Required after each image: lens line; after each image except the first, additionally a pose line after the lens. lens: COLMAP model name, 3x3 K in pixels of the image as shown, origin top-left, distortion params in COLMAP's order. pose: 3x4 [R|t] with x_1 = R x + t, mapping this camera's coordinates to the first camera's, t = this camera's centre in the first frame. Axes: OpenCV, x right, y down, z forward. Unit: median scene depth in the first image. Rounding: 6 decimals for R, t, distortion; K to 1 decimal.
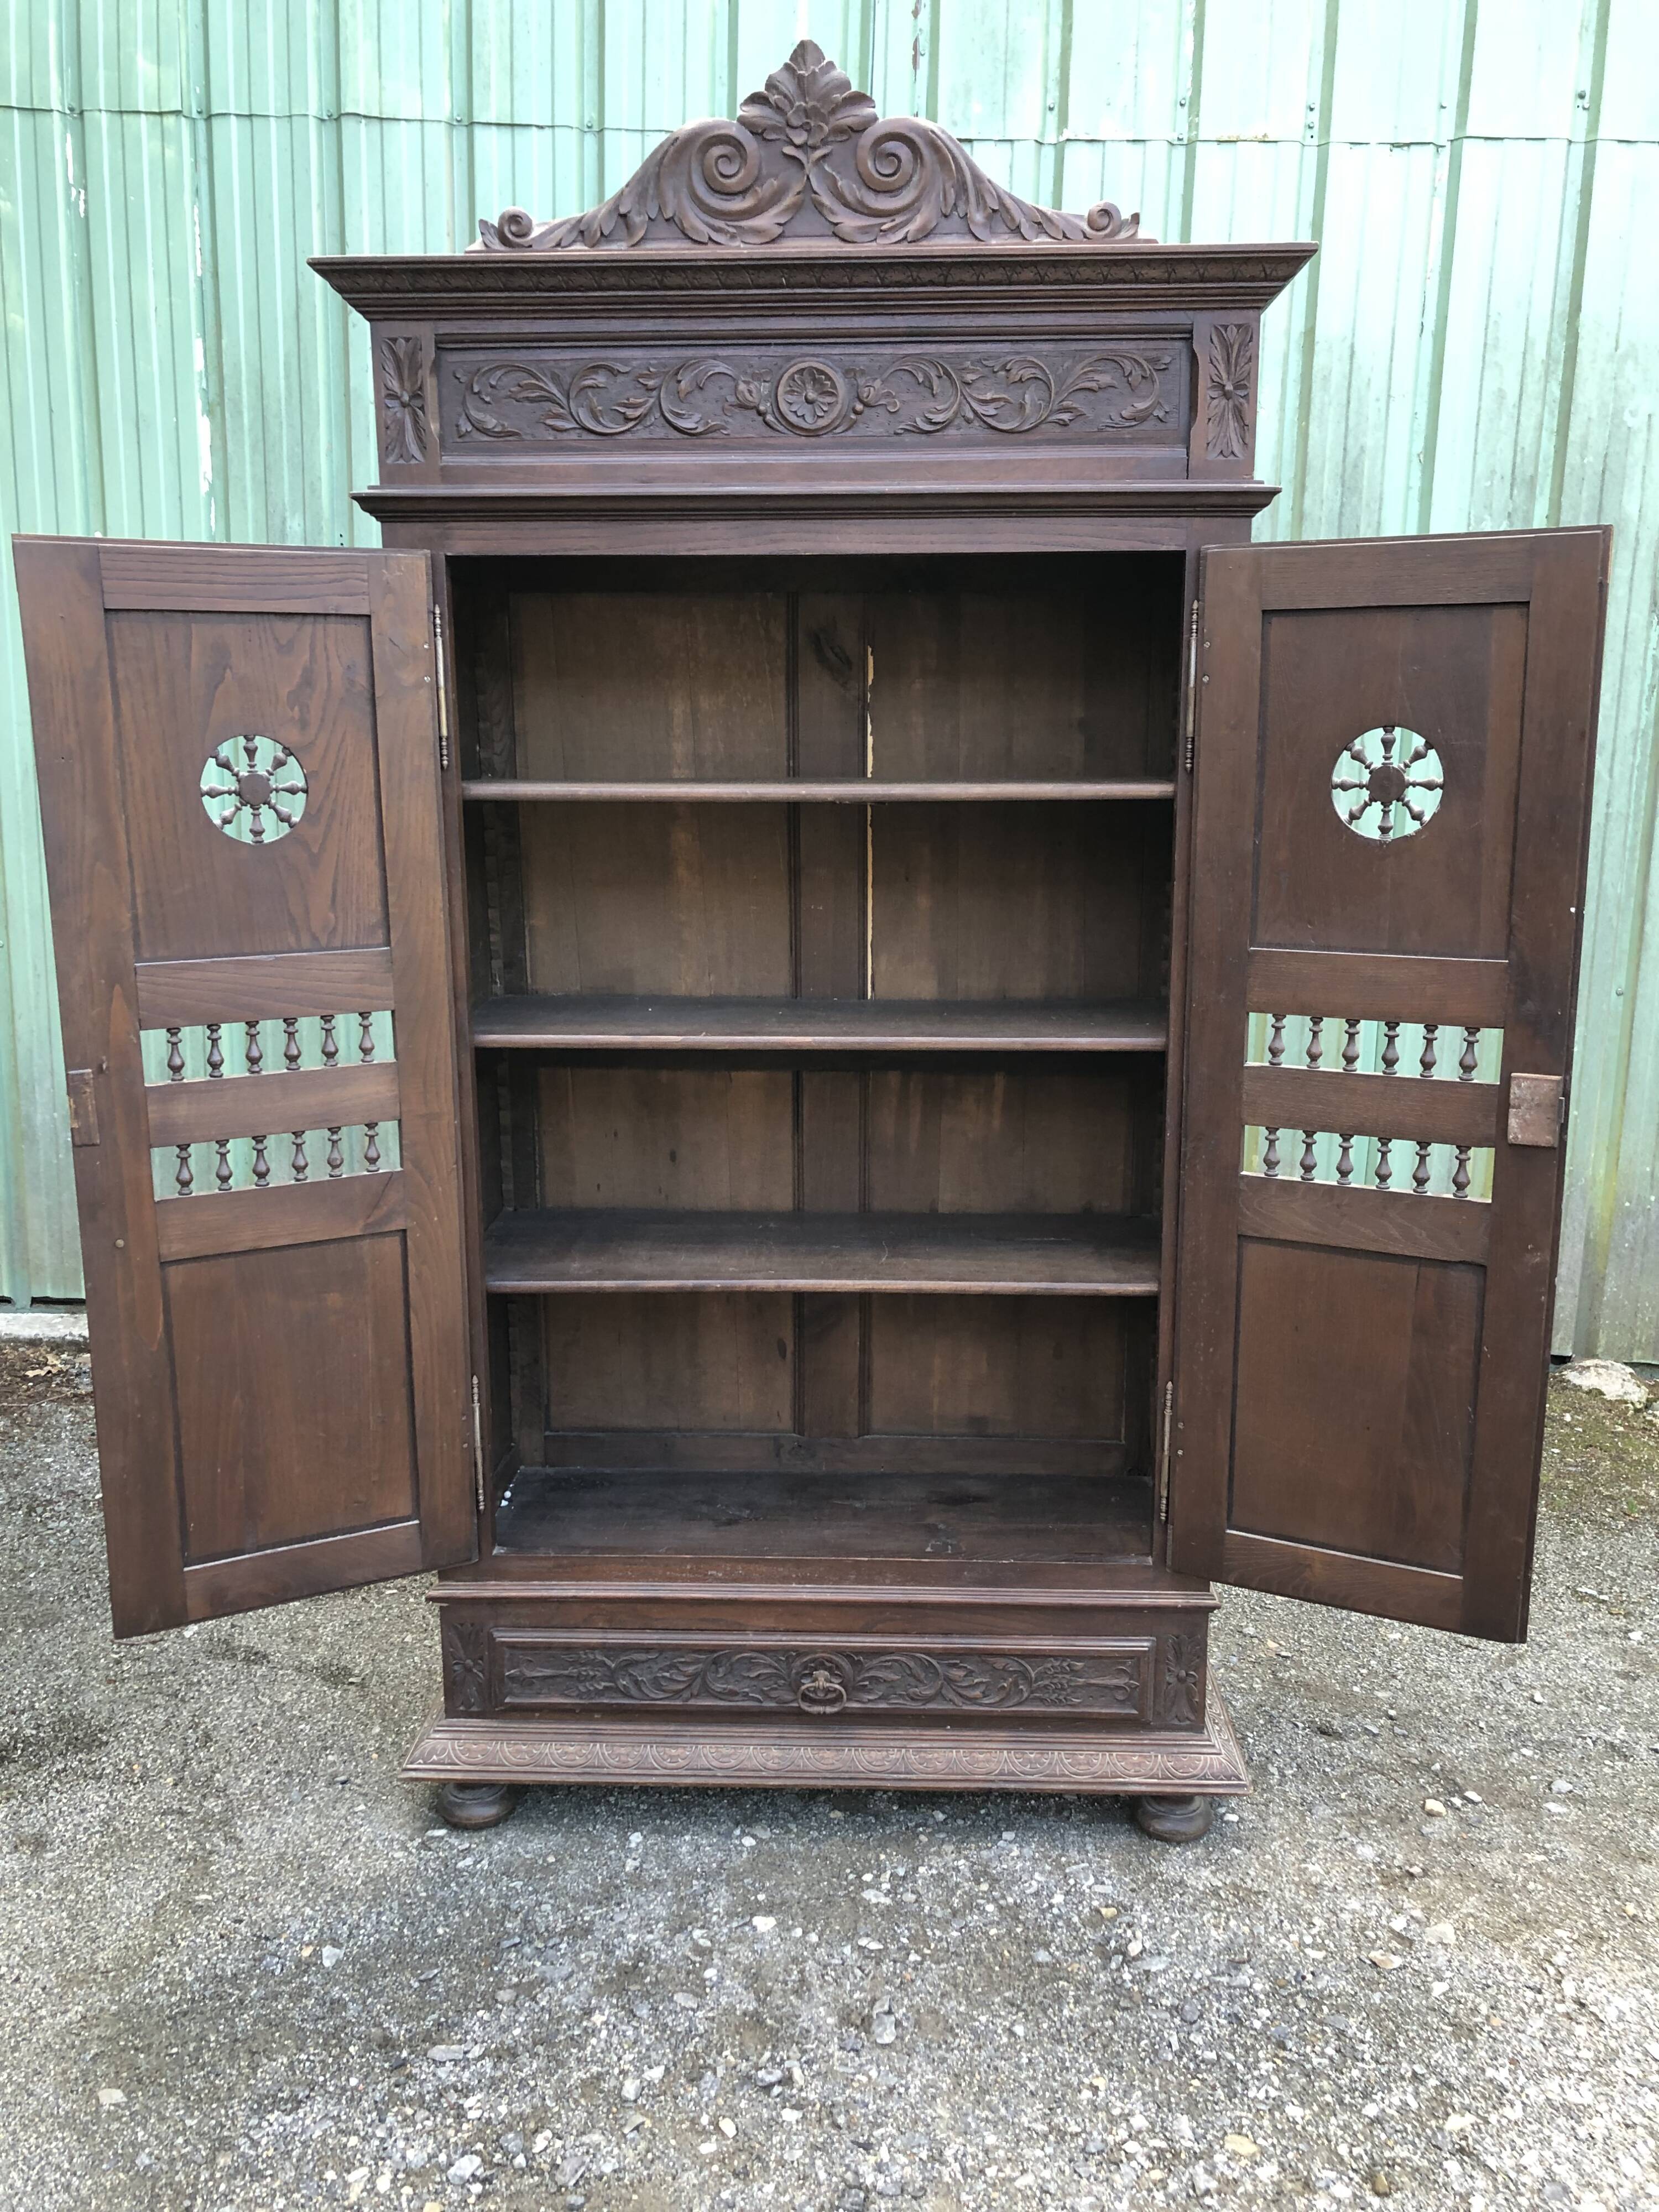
lens RADIAL K [[1823.8, 0, 842.0], [0, 1823.8, 1099.1], [0, 0, 1]] dist [0.021154, -0.017928]
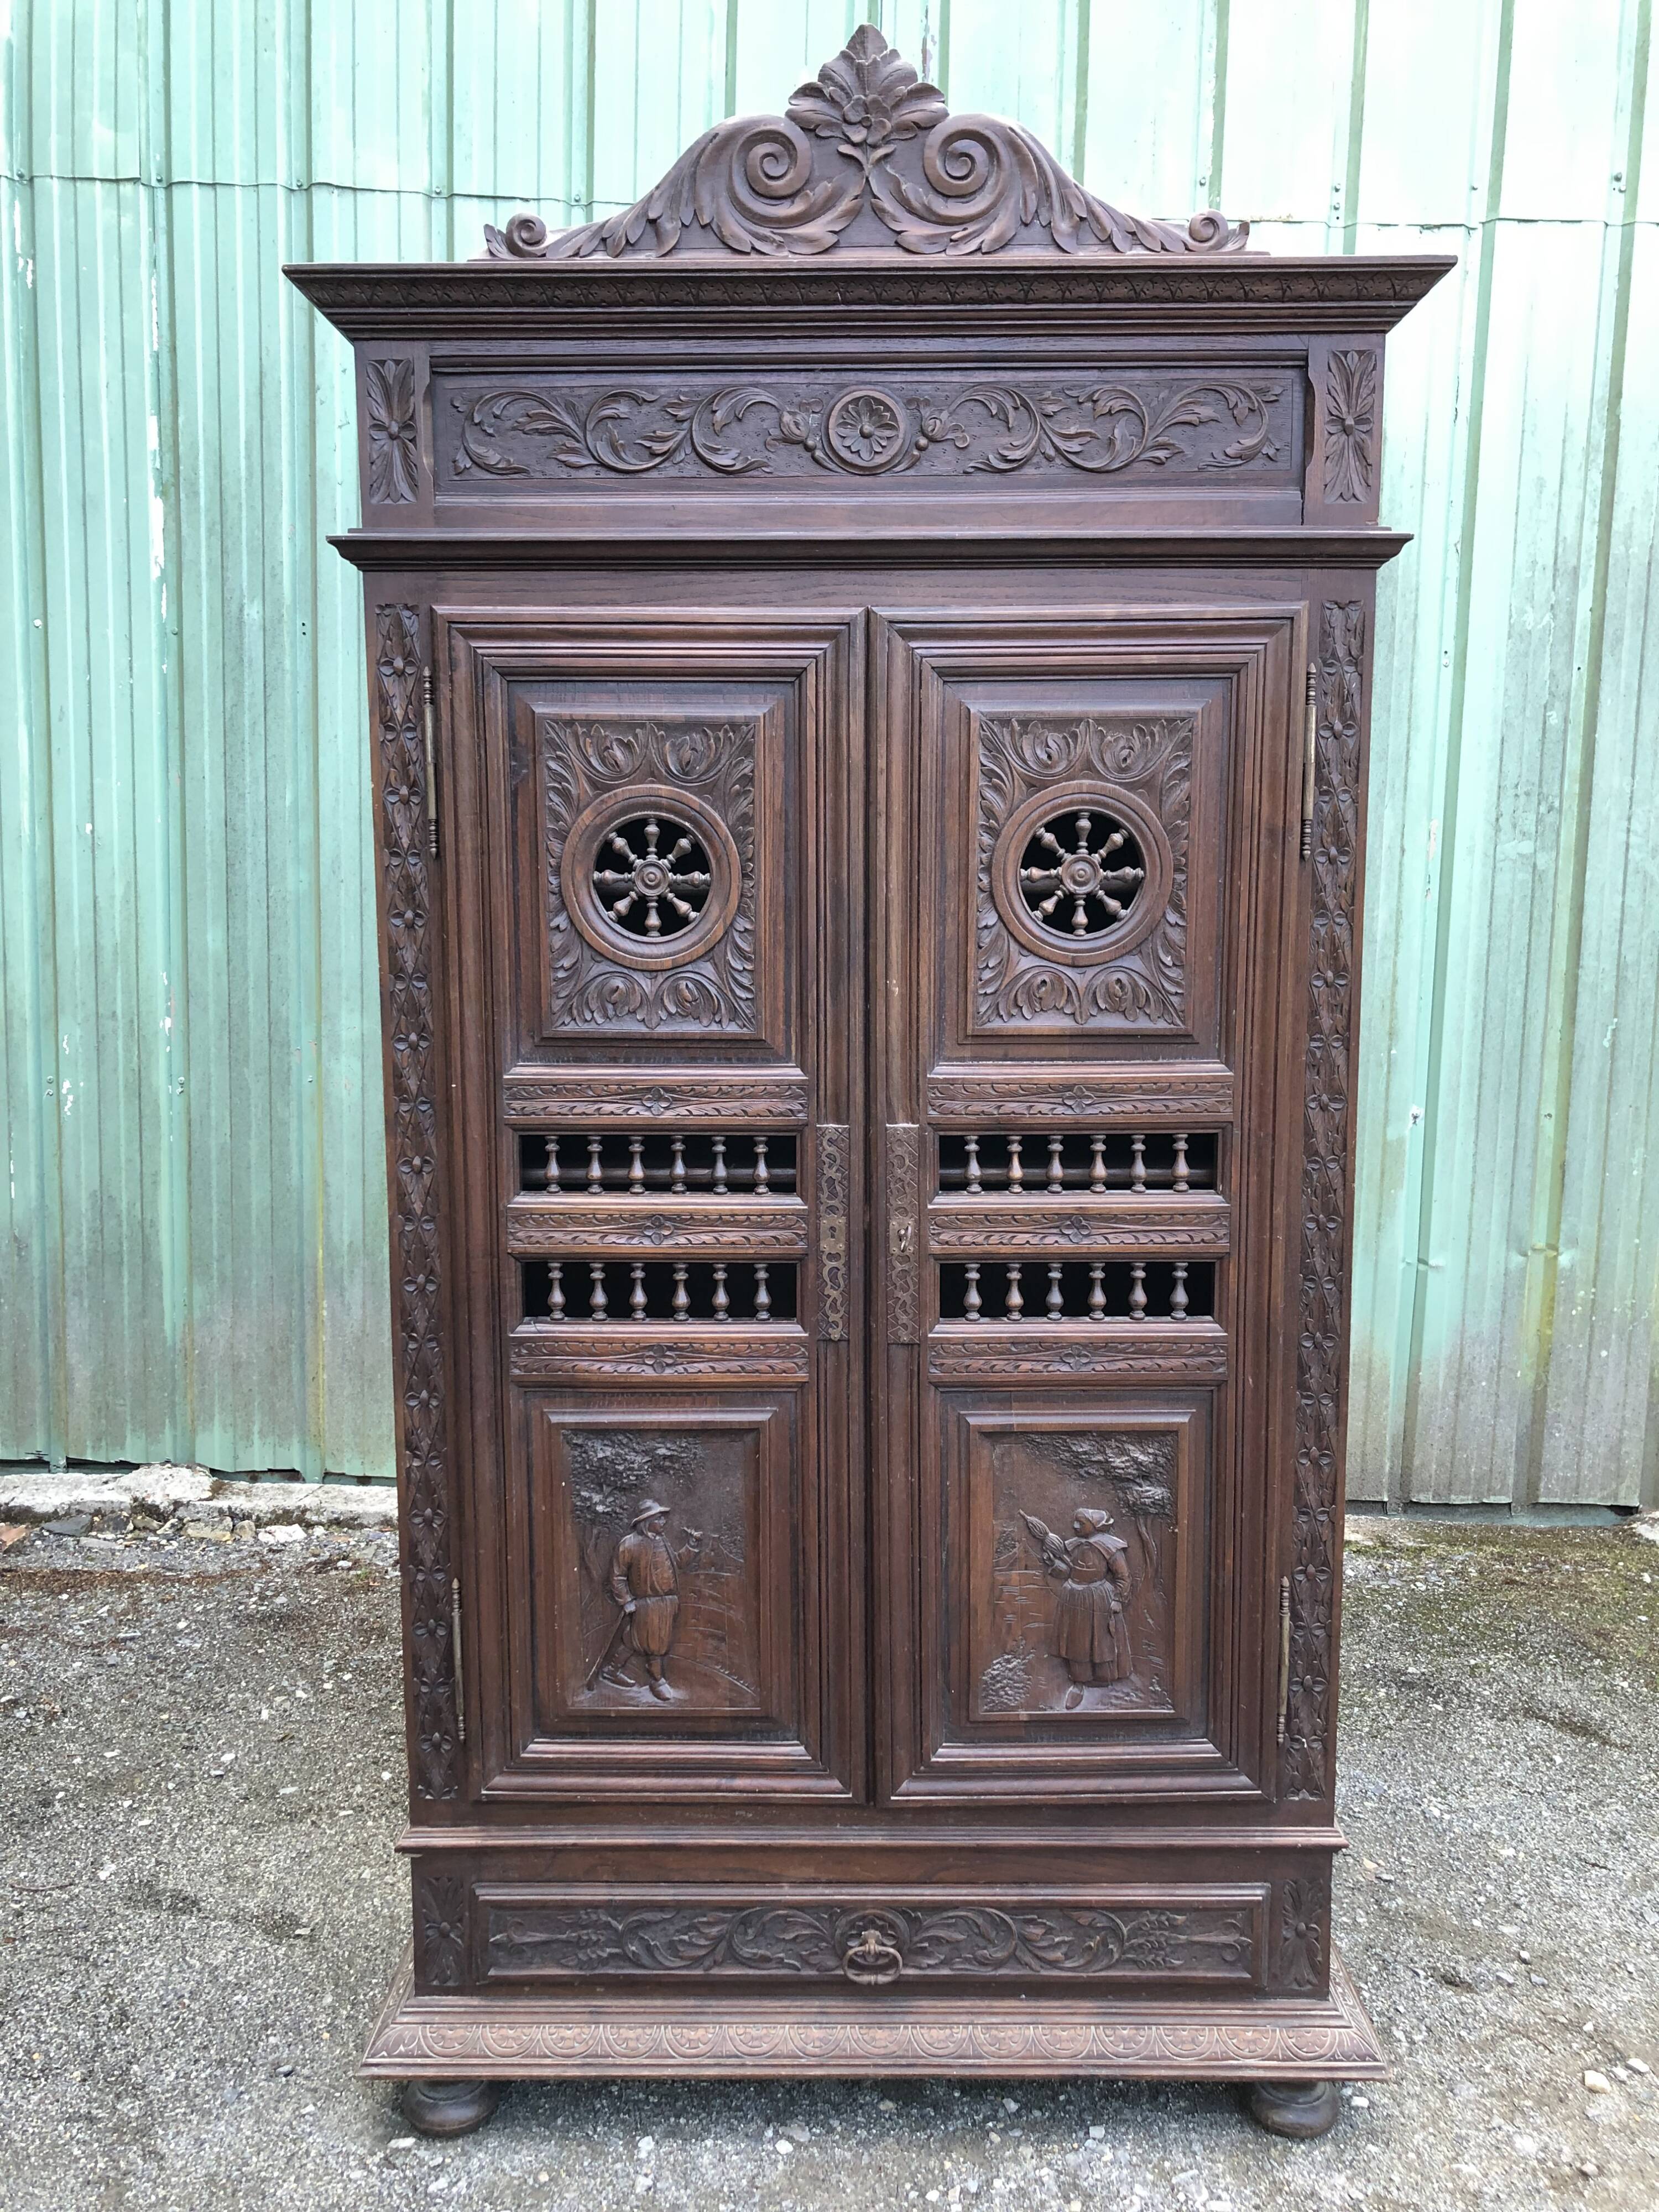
lens RADIAL K [[1823.8, 0, 845.9], [0, 1823.8, 1079.9], [0, 0, 1]] dist [0.021154, -0.017928]
pose [[0.999510, -0.003595, 0.031103, -0.045482], [0.005925, 0.997154, -0.075155, -0.010780], [-0.030745, 0.075303, 0.996687, 0.134539]]
